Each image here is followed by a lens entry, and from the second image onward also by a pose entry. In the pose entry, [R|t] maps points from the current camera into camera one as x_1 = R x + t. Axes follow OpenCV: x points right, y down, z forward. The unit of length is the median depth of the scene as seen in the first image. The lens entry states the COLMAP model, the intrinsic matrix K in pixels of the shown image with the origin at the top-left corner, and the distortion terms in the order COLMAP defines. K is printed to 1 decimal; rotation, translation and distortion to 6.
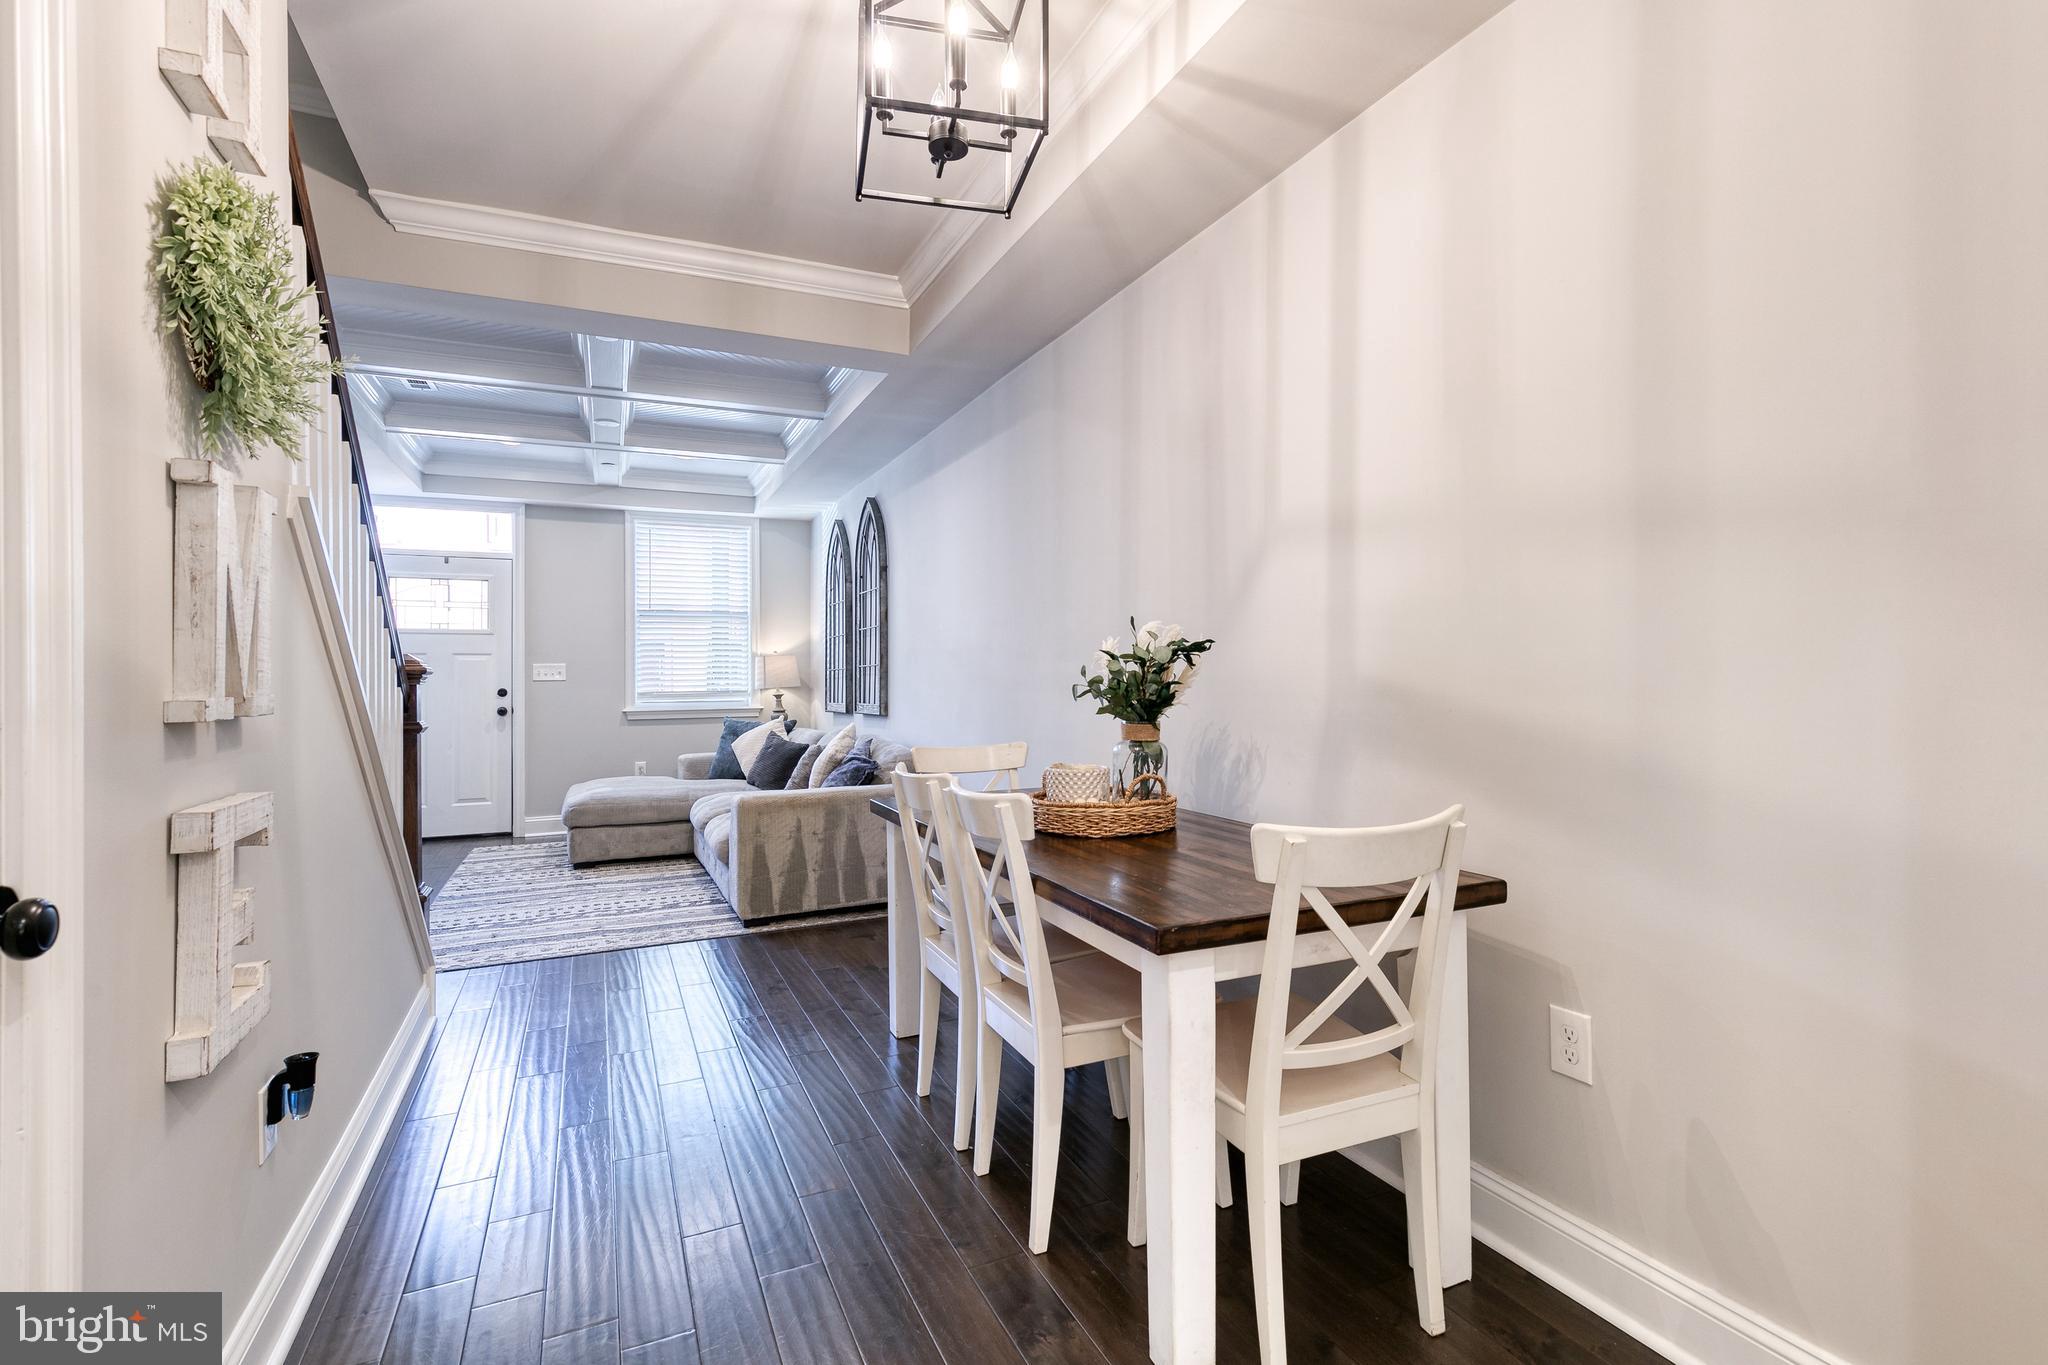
lens RADIAL K [[955.3, 0, 1052.5], [0, 955.3, 669.8], [0, 0, 1]] dist [-0.001416, -0.000378]
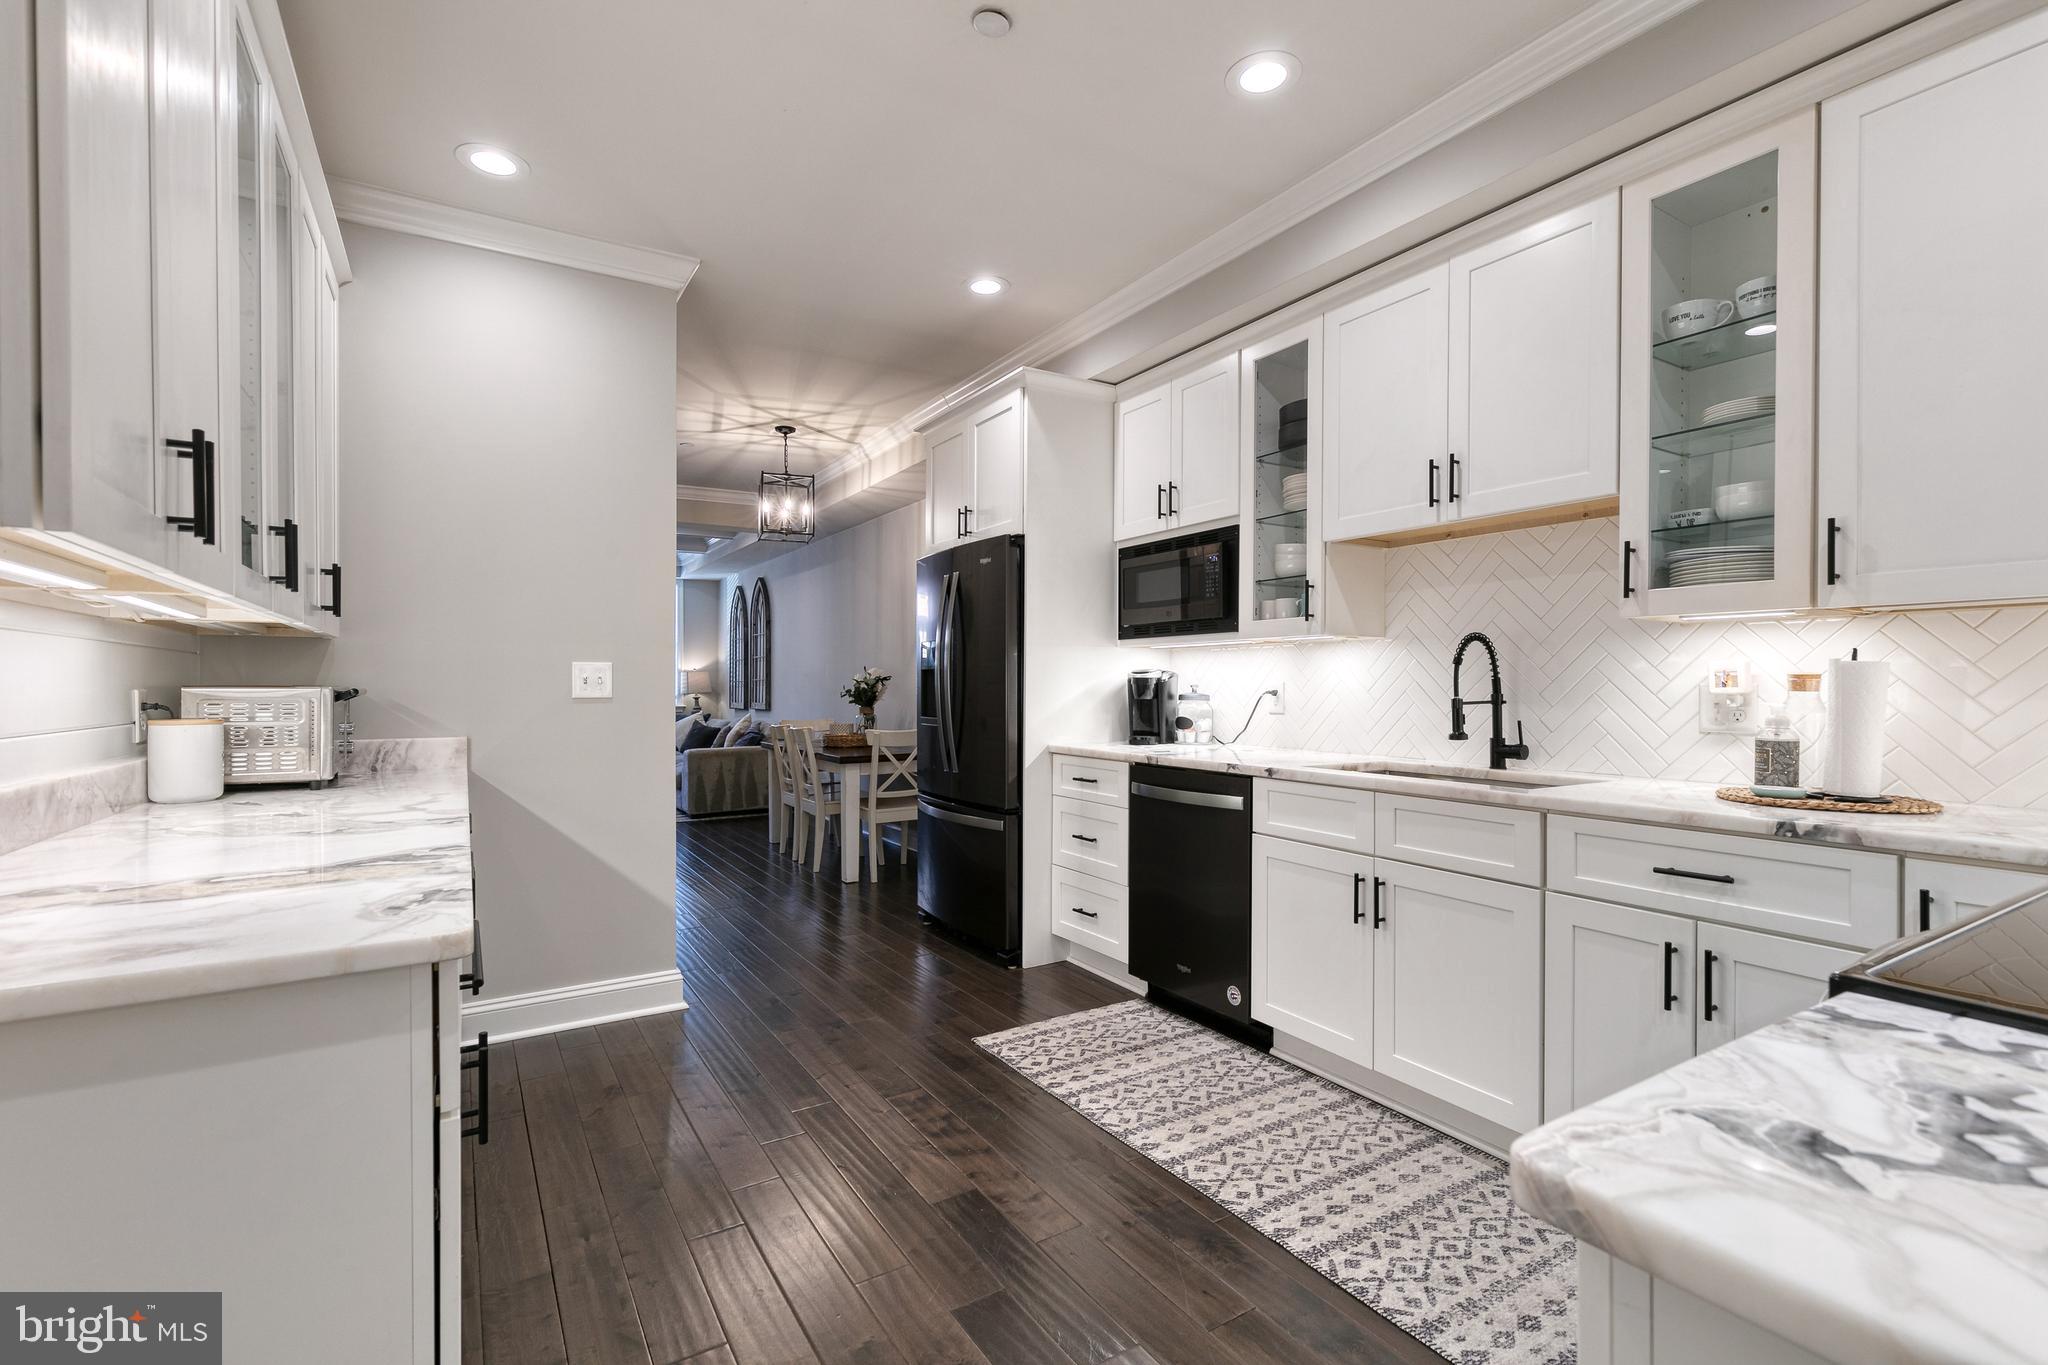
lens RADIAL K [[918.5, 0, 1055.1], [0, 918.5, 688.2], [0, 0, 1]] dist [0.002795, 0.000023]
pose [[0.992160, 0.007495, 0.124751, 0.163766], [-0.008896, 0.999903, 0.010678, -0.015474], [-0.124659, -0.011705, 0.992131, -0.891790]]
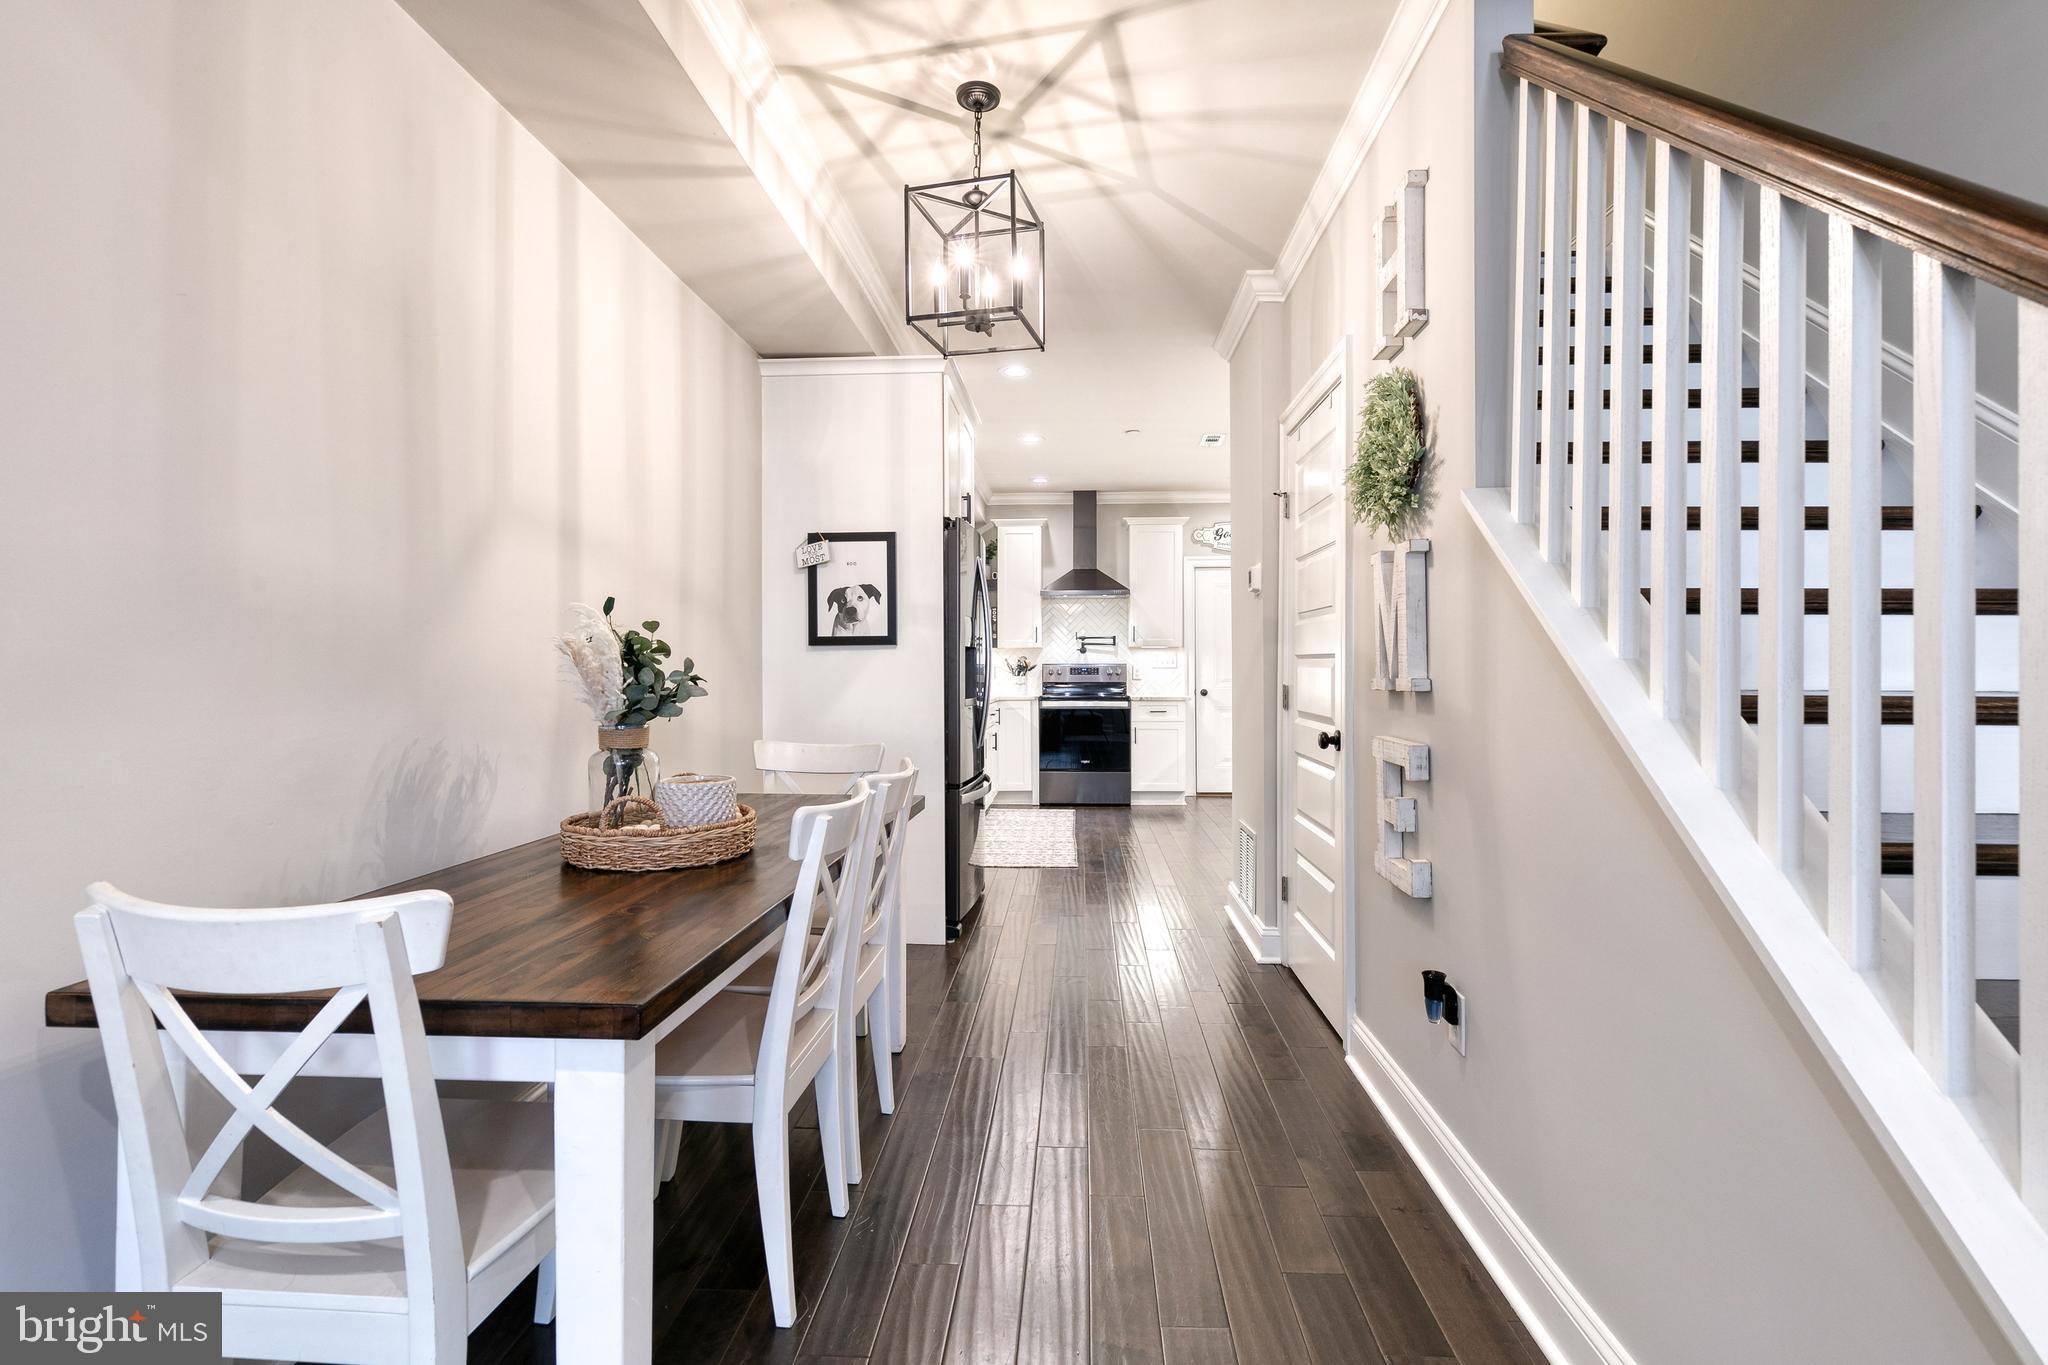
lens RADIAL K [[957.5, 0, 1024.9], [0, 957.5, 663.7], [0, 0, 1]] dist [0.000586, -0.000005]
pose [[-0.874467, 0.013348, 0.484902, -0.349372], [0.005849, 0.999839, -0.016974, 0.009090], [-0.485050, -0.012007, -0.874404, 0.880374]]
